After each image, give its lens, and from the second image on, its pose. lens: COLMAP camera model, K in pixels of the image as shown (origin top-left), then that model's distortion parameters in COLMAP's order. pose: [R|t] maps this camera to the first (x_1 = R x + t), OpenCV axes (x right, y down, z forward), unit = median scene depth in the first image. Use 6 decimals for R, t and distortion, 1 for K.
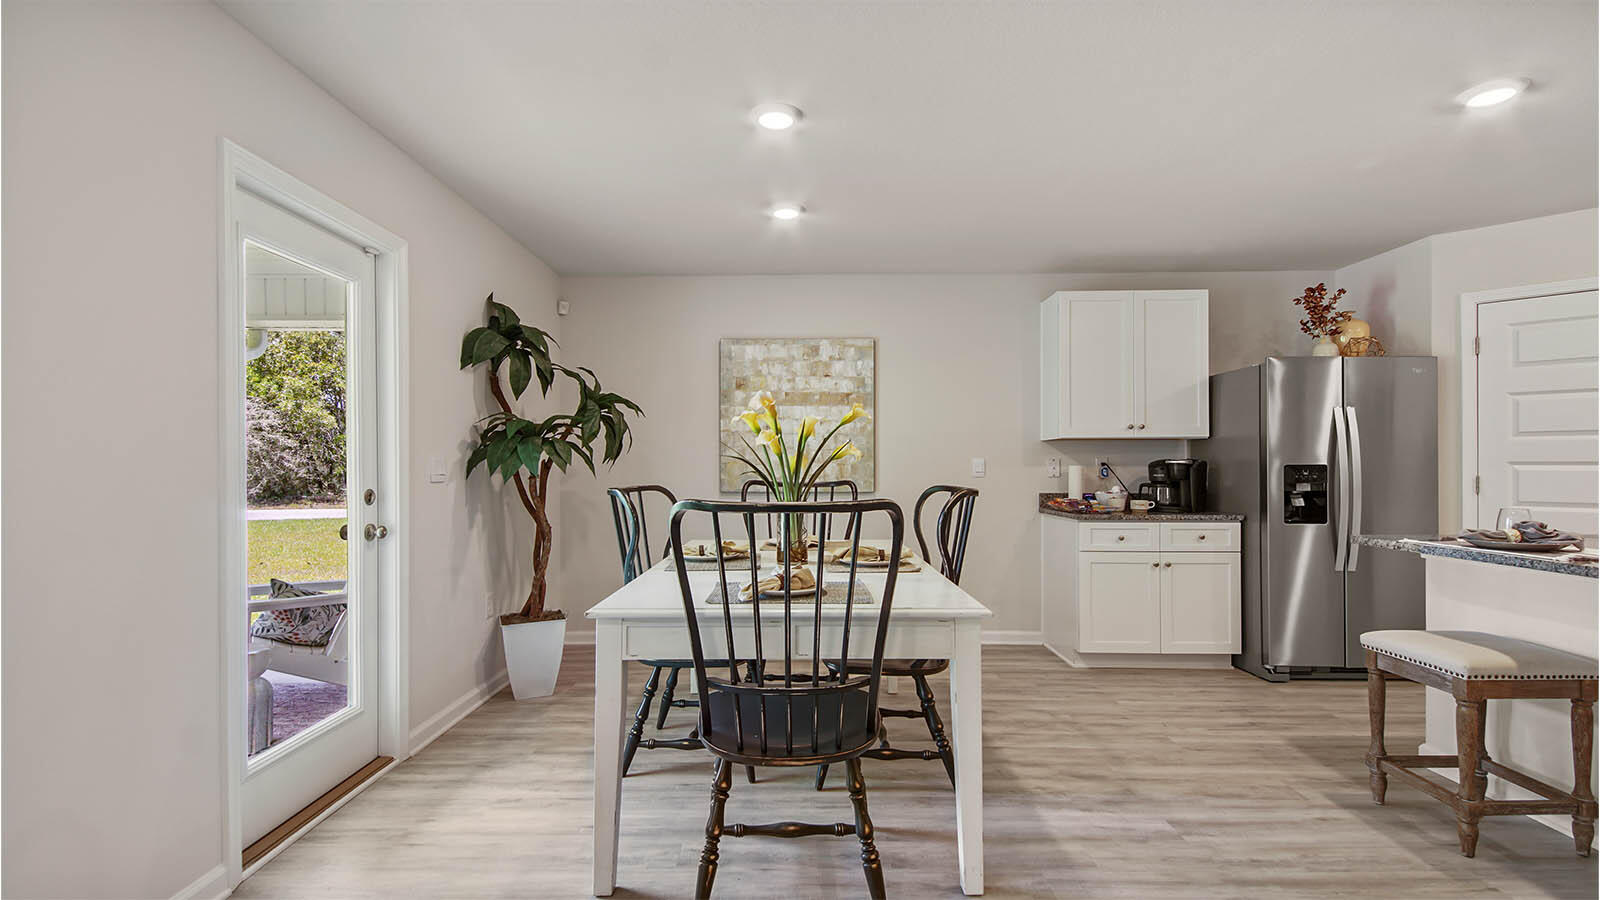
lens RADIAL K [[708.2, 0, 800.1], [0, 708.2, 470.9], [0, 0, 1]] dist [0.042429, -0.026927]
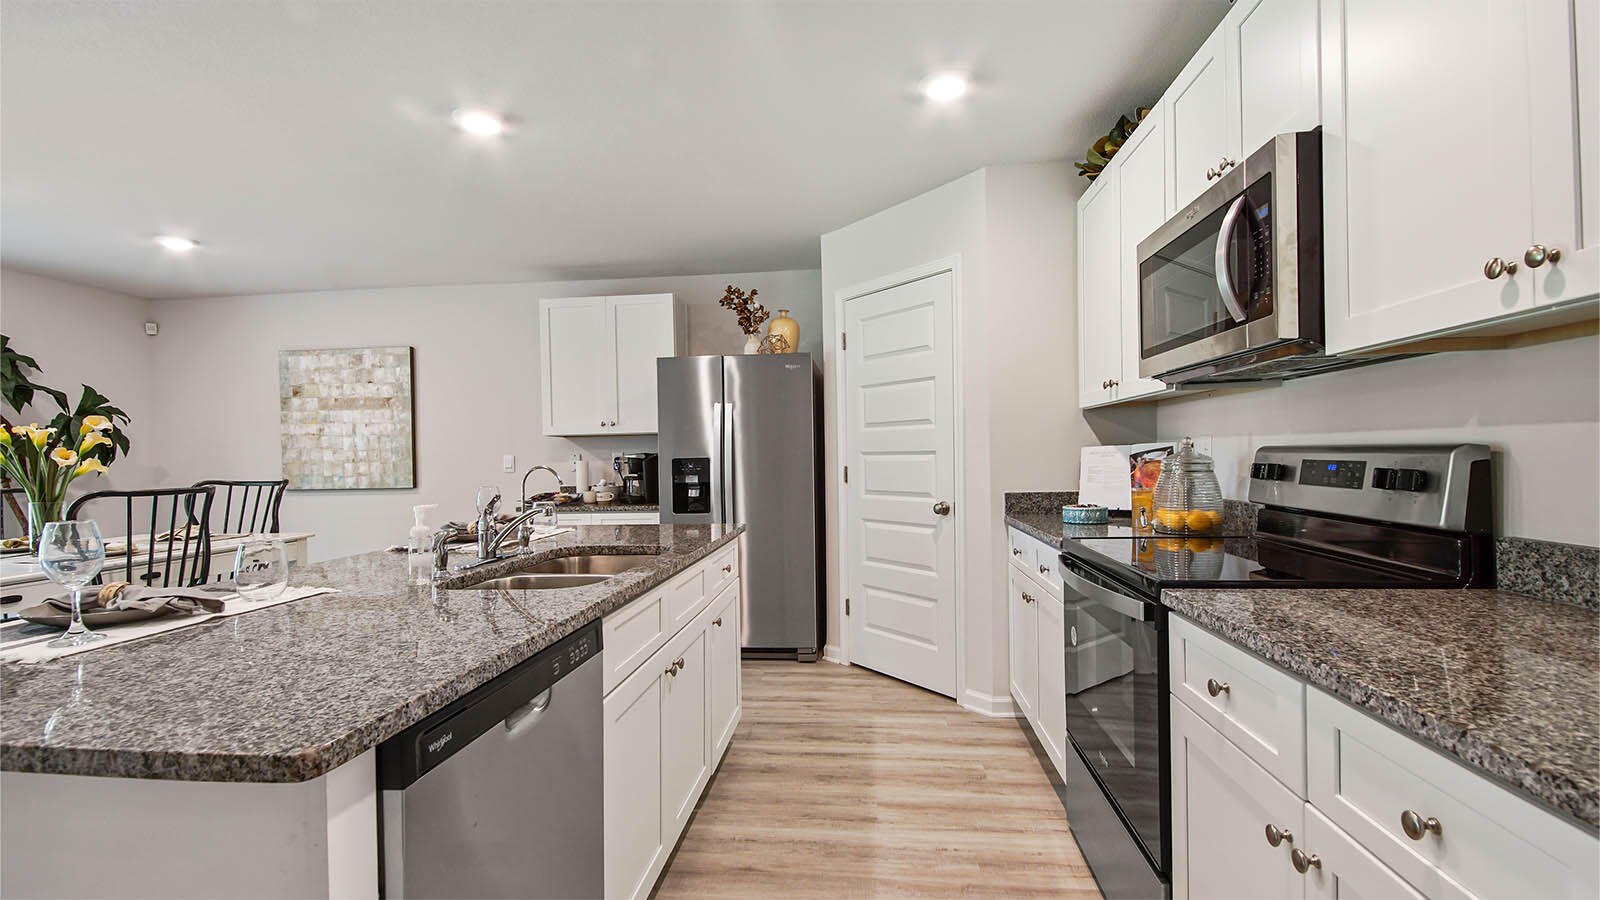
lens RADIAL K [[694.1, 0, 796.4], [0, 694.1, 459.0], [0, 0, 1]] dist [0.039678, -0.025595]
pose [[0.994695, -0.018235, -0.101236, 0.891461], [0.017958, 0.999832, -0.003646, -0.000577], [0.101285, 0.001809, 0.994856, -0.006041]]
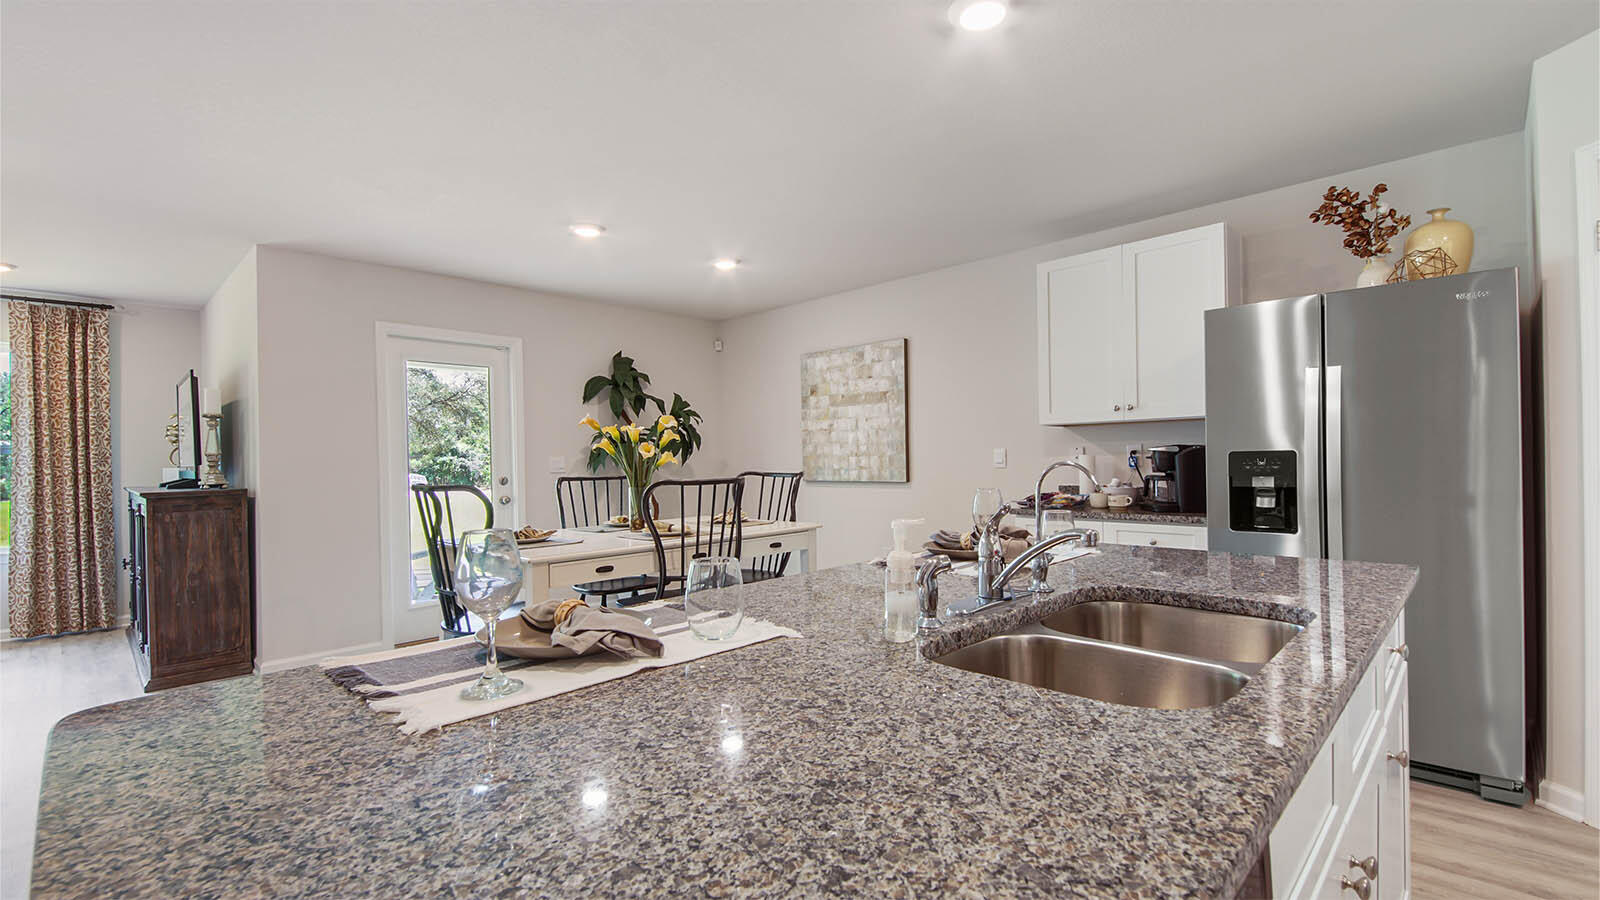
lens RADIAL K [[694.1, 0, 796.4], [0, 694.1, 459.0], [0, 0, 1]] dist [0.039678, -0.025595]
pose [[0.721233, -0.011591, -0.692596, 0.792518], [0.010613, 0.999928, -0.005683, -0.001346], [0.692611, -0.003251, 0.721304, 0.150839]]
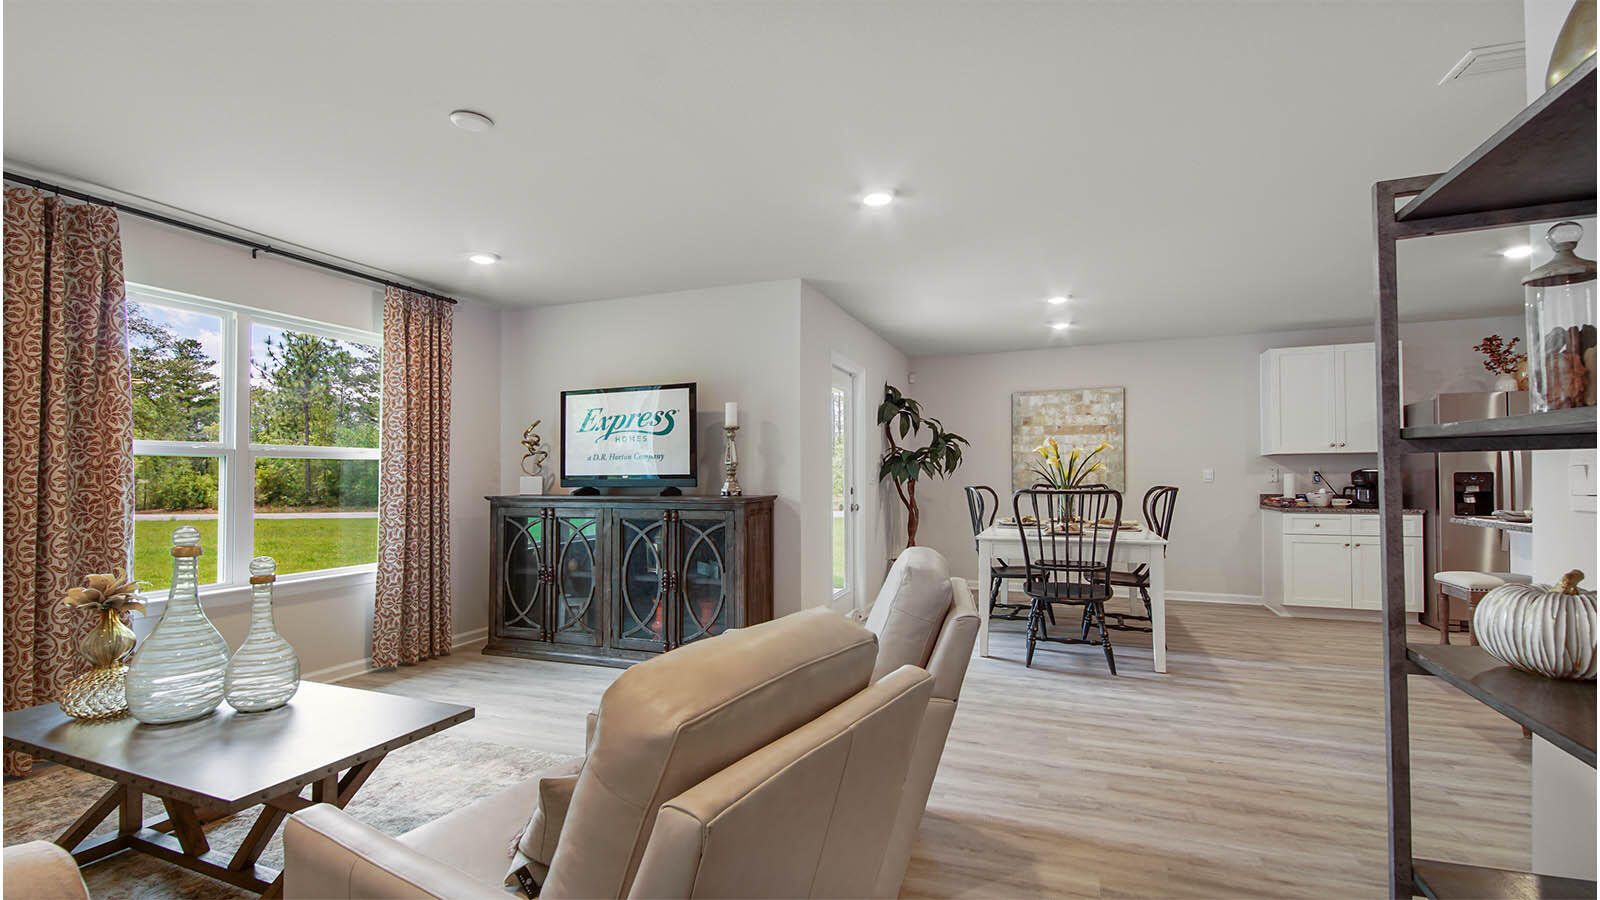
lens RADIAL K [[689.7, 0, 794.4], [0, 689.7, 475.6], [0, 0, 1]] dist [0.039854, -0.024711]
pose [[0.932724, -0.004835, -0.360560, -0.014250], [0.002725, 0.999976, -0.006360, 0.002321], [0.360582, 0.004950, 0.932714, -0.643691]]
